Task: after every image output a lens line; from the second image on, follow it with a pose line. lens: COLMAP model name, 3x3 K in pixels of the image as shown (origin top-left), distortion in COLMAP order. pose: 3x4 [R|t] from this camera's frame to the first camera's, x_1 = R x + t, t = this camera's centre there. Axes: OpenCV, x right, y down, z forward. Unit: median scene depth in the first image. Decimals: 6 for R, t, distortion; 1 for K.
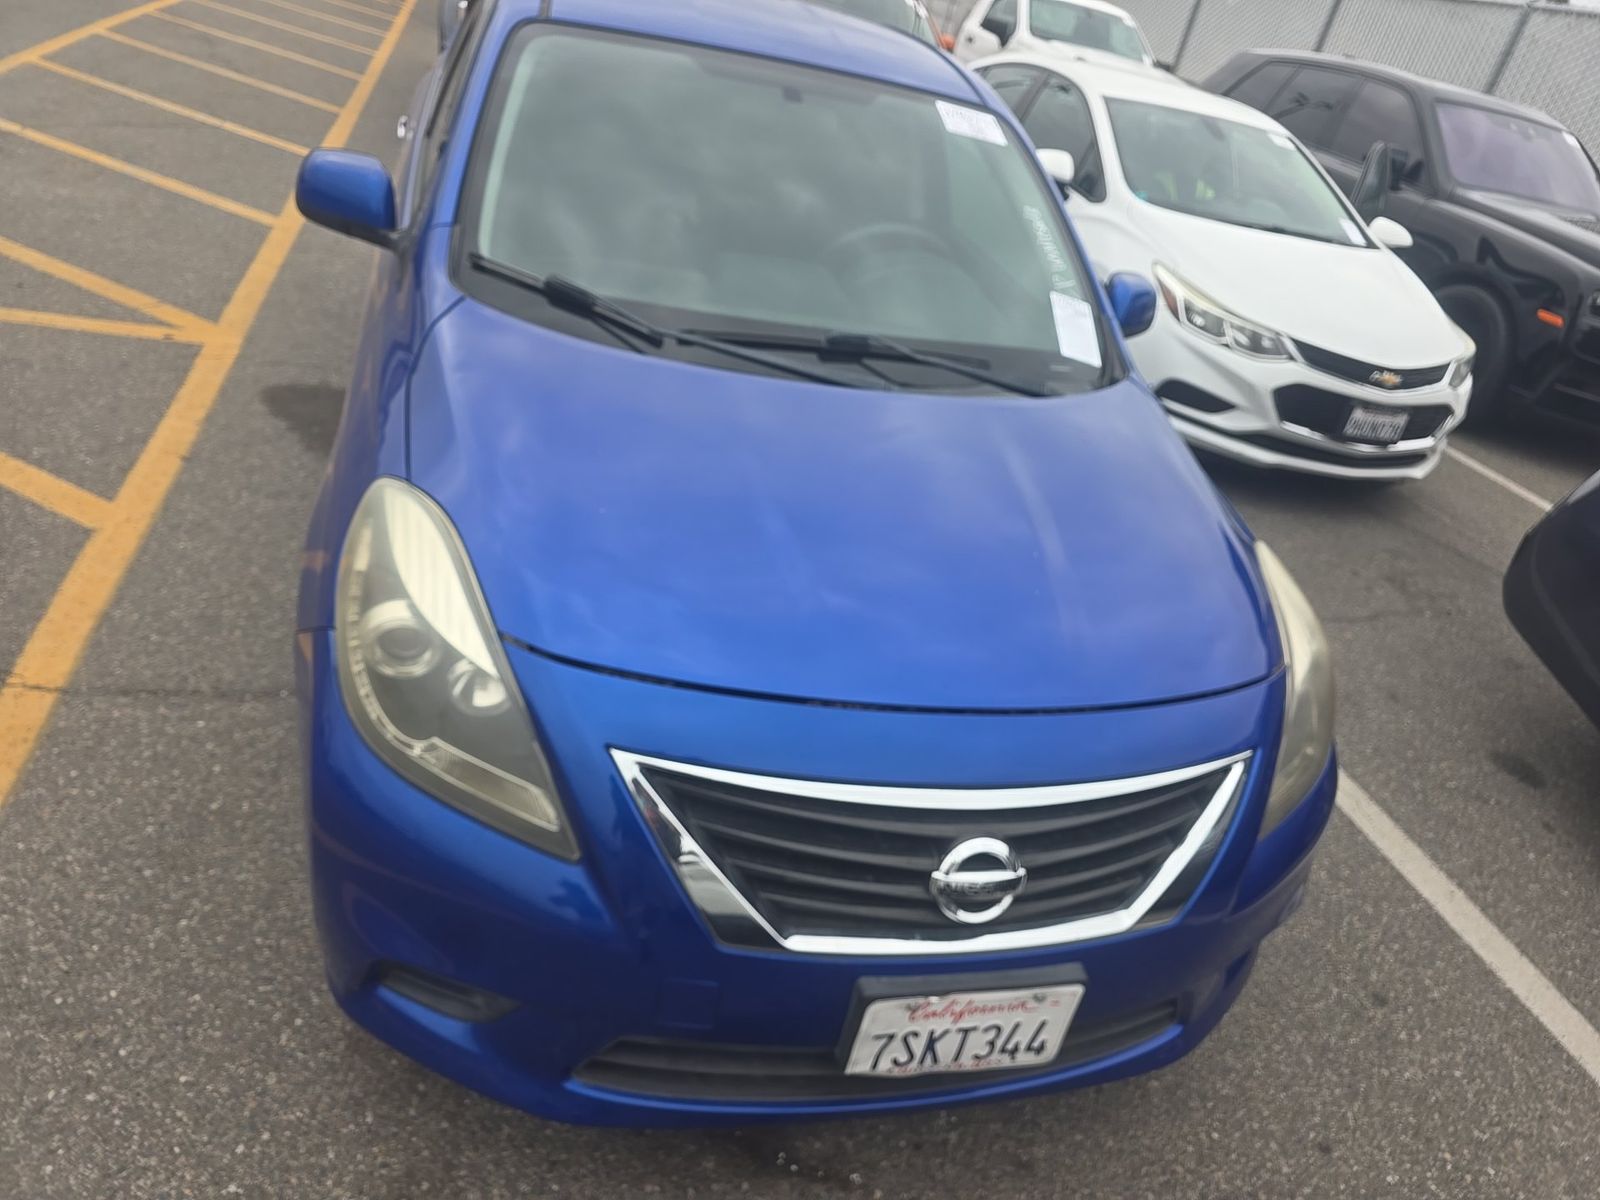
lens RADIAL K [[1080.7, 0, 800.0], [0, 1080.7, 600.0], [0, 0, 1]] dist [0.039778, -0.058158]
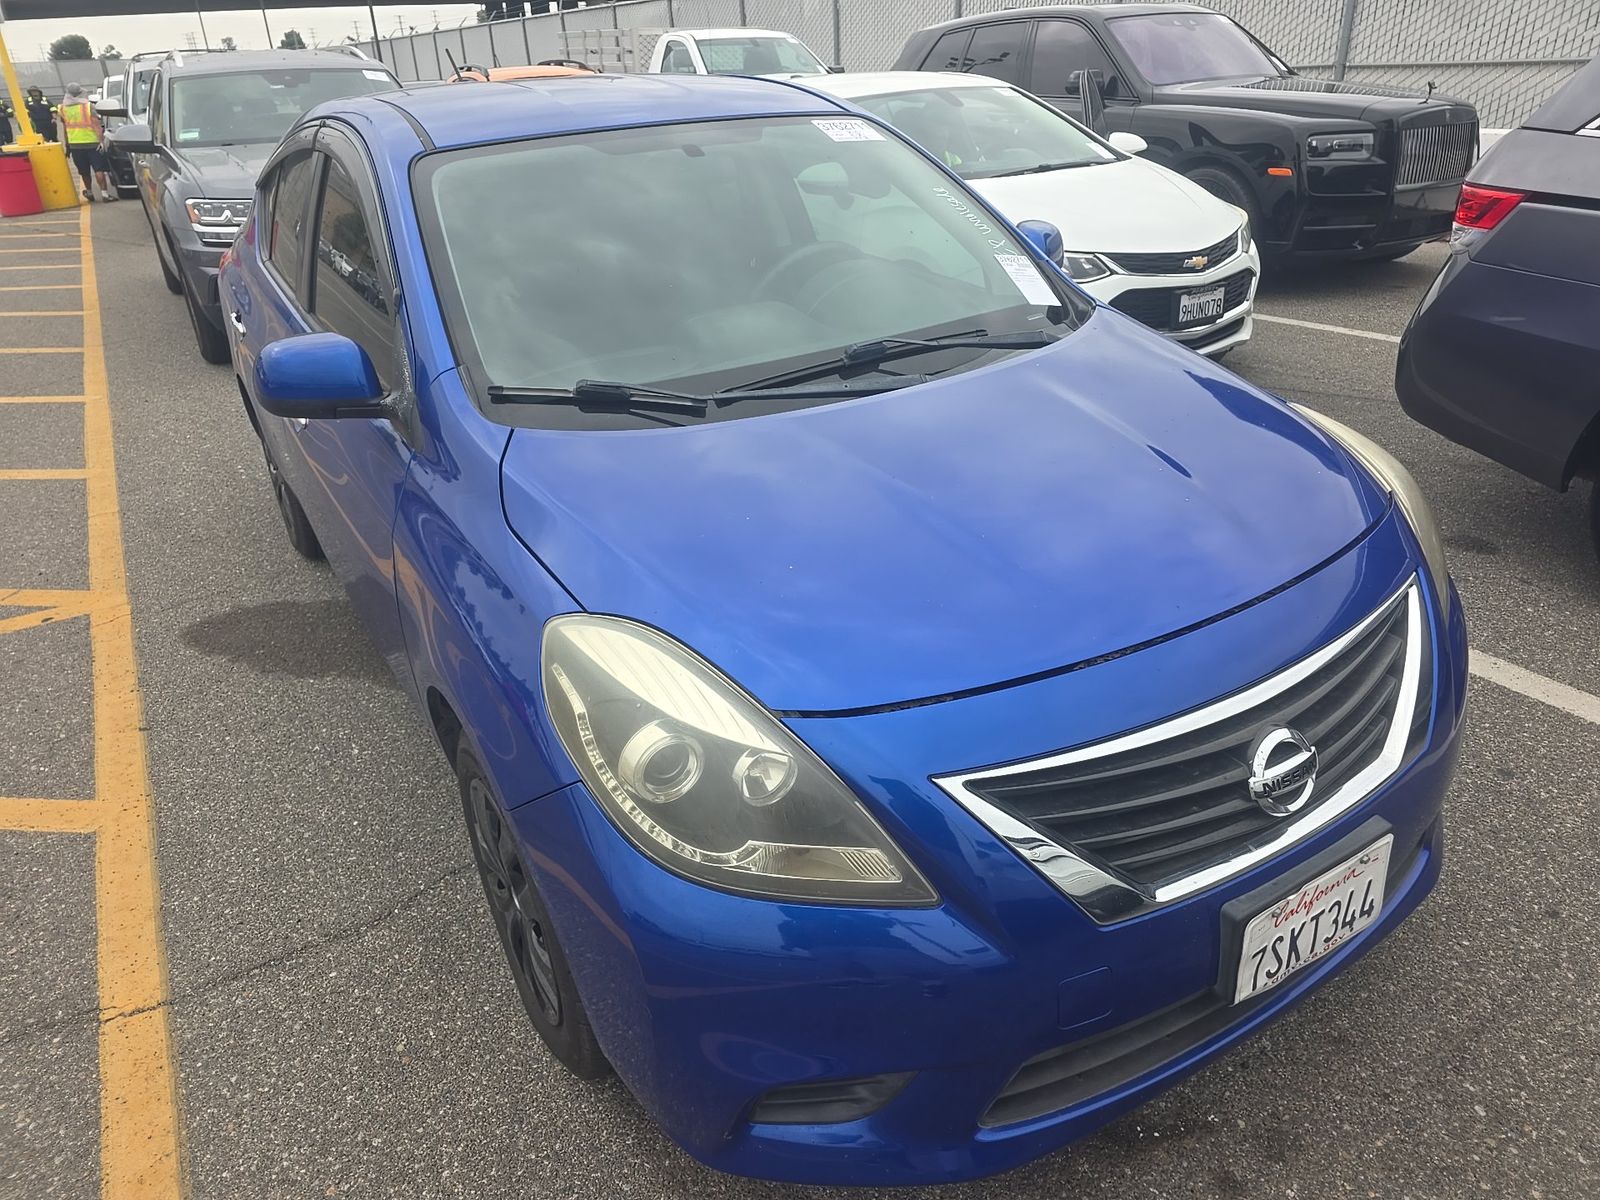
lens RADIAL K [[1068.1, 0, 804.5], [0, 1068.1, 595.8], [0, 0, 1]] dist [0.053319, -0.058066]
pose [[0.923764, -0.352493, 0.149694, -0.226569], [0.359482, 0.932902, -0.021609, -0.022764], [-0.132033, 0.073773, 0.988496, 0.030509]]
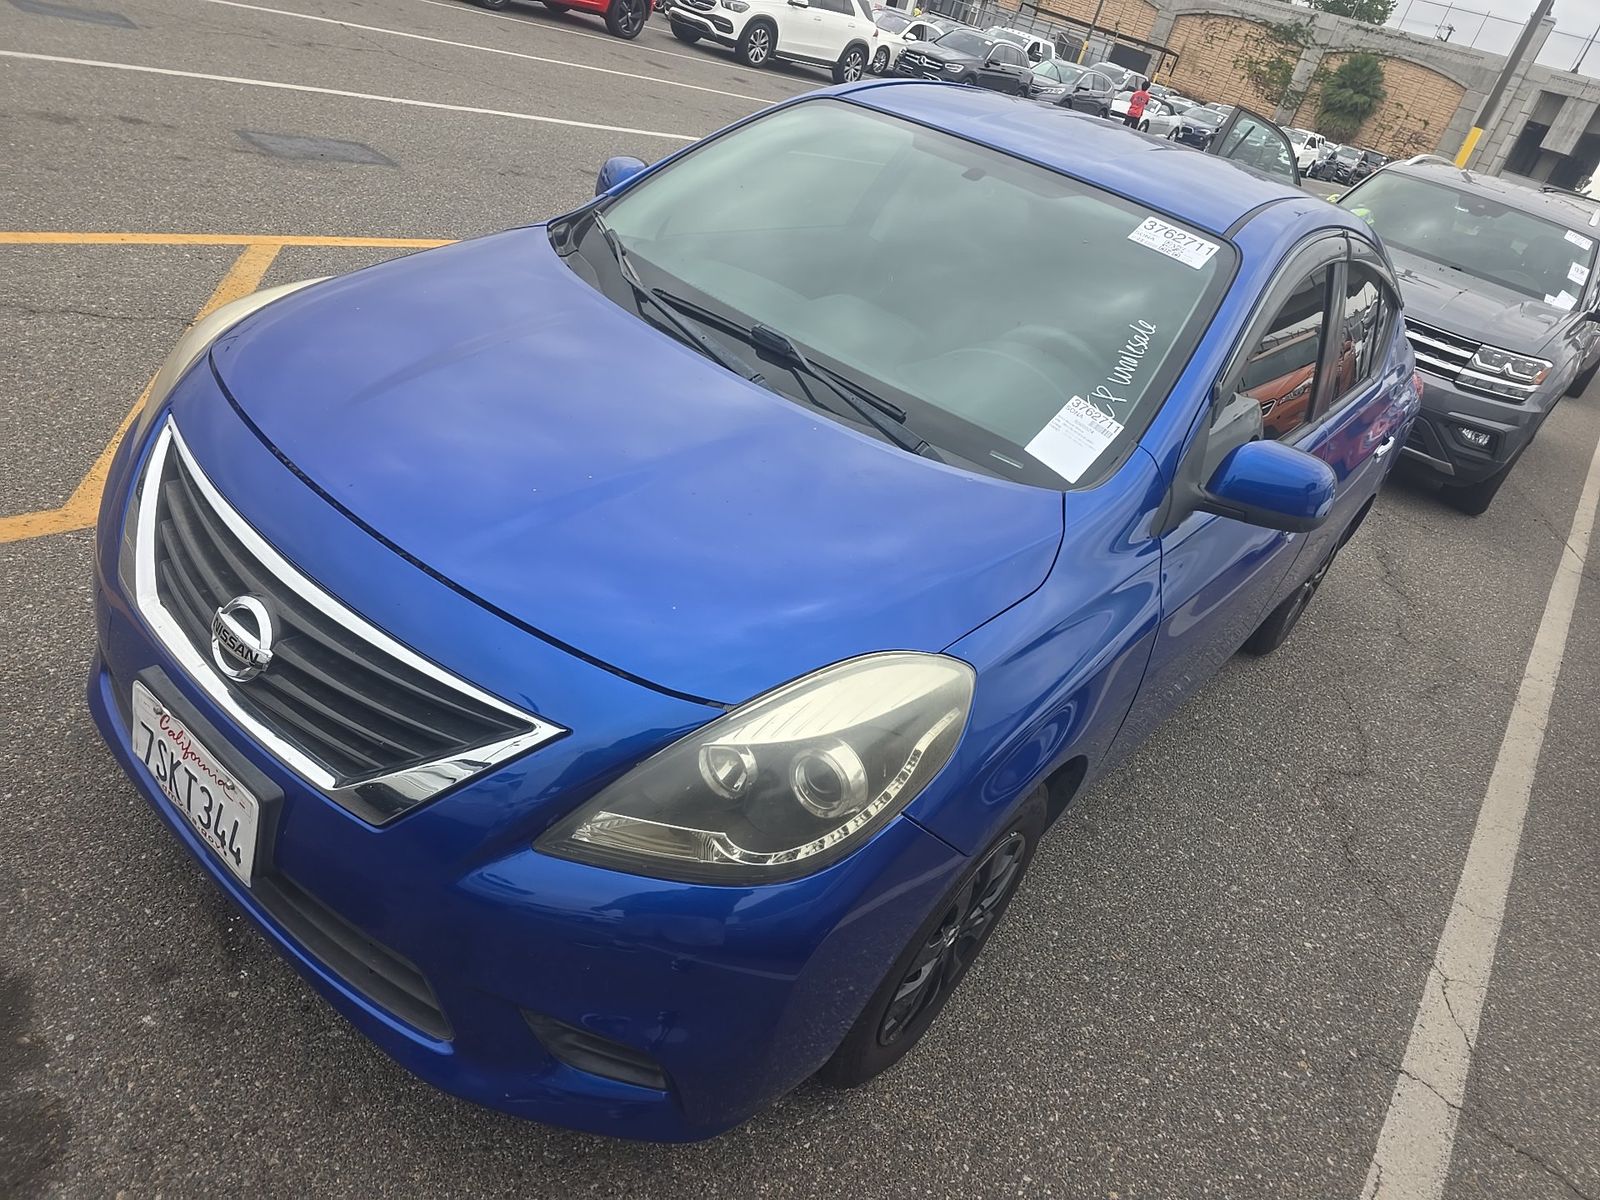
lens RADIAL K [[1068.1, 0, 804.5], [0, 1068.1, 595.8], [0, 0, 1]] dist [0.053319, -0.058066]
pose [[0.633816, 0.348693, -0.690428, 0.805496], [-0.509393, 0.859888, -0.033349, -0.012410], [0.582062, 0.372836, 0.722632, 0.359145]]
